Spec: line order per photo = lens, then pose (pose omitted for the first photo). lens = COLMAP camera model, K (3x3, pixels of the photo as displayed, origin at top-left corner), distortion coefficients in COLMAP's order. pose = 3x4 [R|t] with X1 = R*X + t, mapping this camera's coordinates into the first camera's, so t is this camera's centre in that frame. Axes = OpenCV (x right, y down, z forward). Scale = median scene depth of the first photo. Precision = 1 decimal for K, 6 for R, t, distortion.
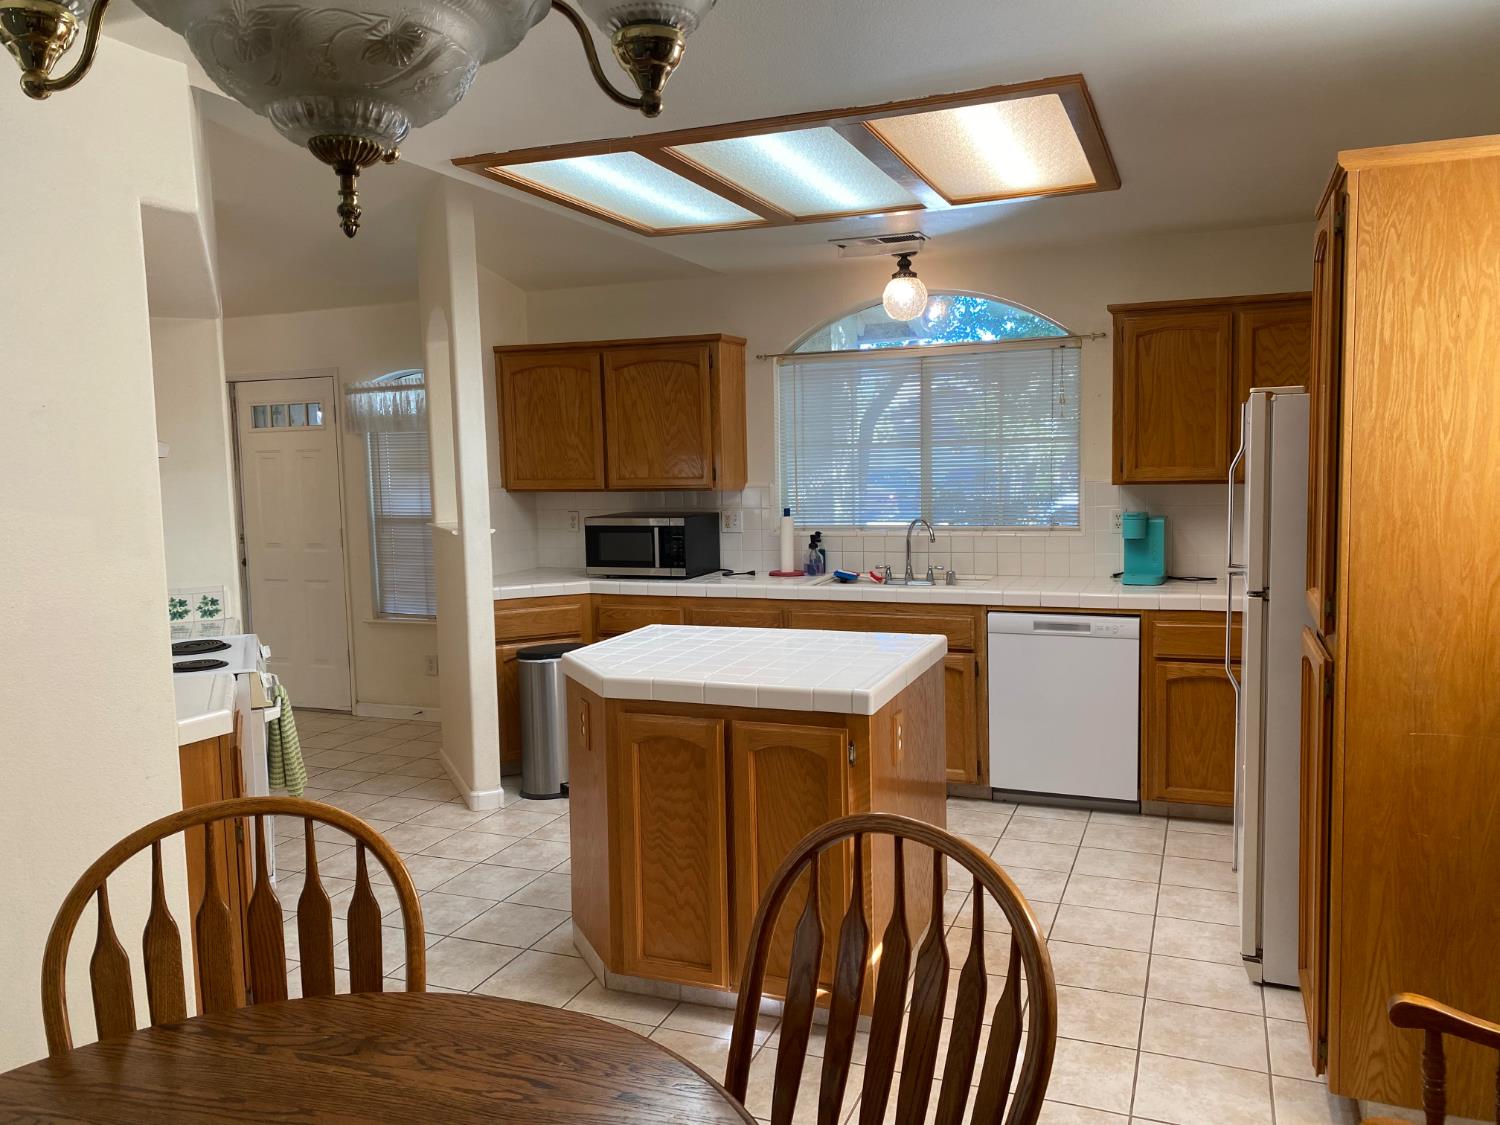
lens RADIAL K [[1149.8, 0, 743.3], [0, 1149.8, 560.5], [0, 0, 1]] dist [0.044021, -0.040450]
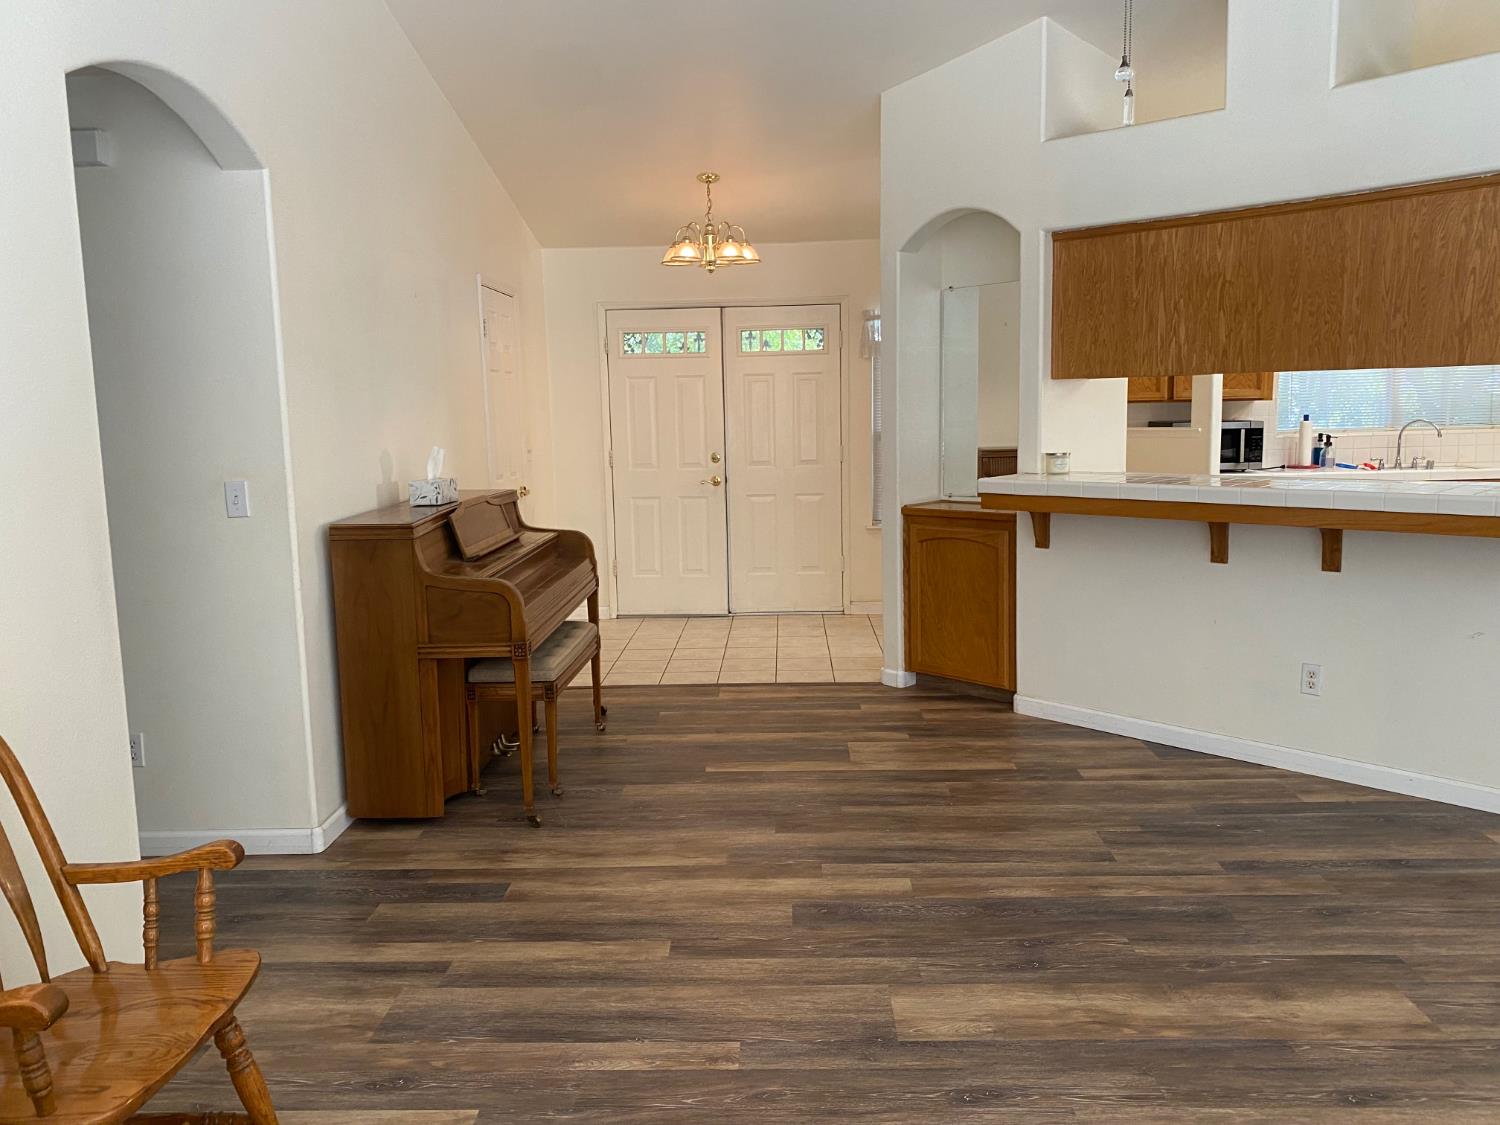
lens RADIAL K [[1149.8, 0, 741.7], [0, 1149.8, 560.0], [0, 0, 1]] dist [0.044021, -0.040450]
pose [[0.936390, -0.045475, 0.348001, -1.034820], [0.033117, 0.998594, 0.041381, 0.042922], [-0.349394, -0.027224, 0.936580, 0.008666]]
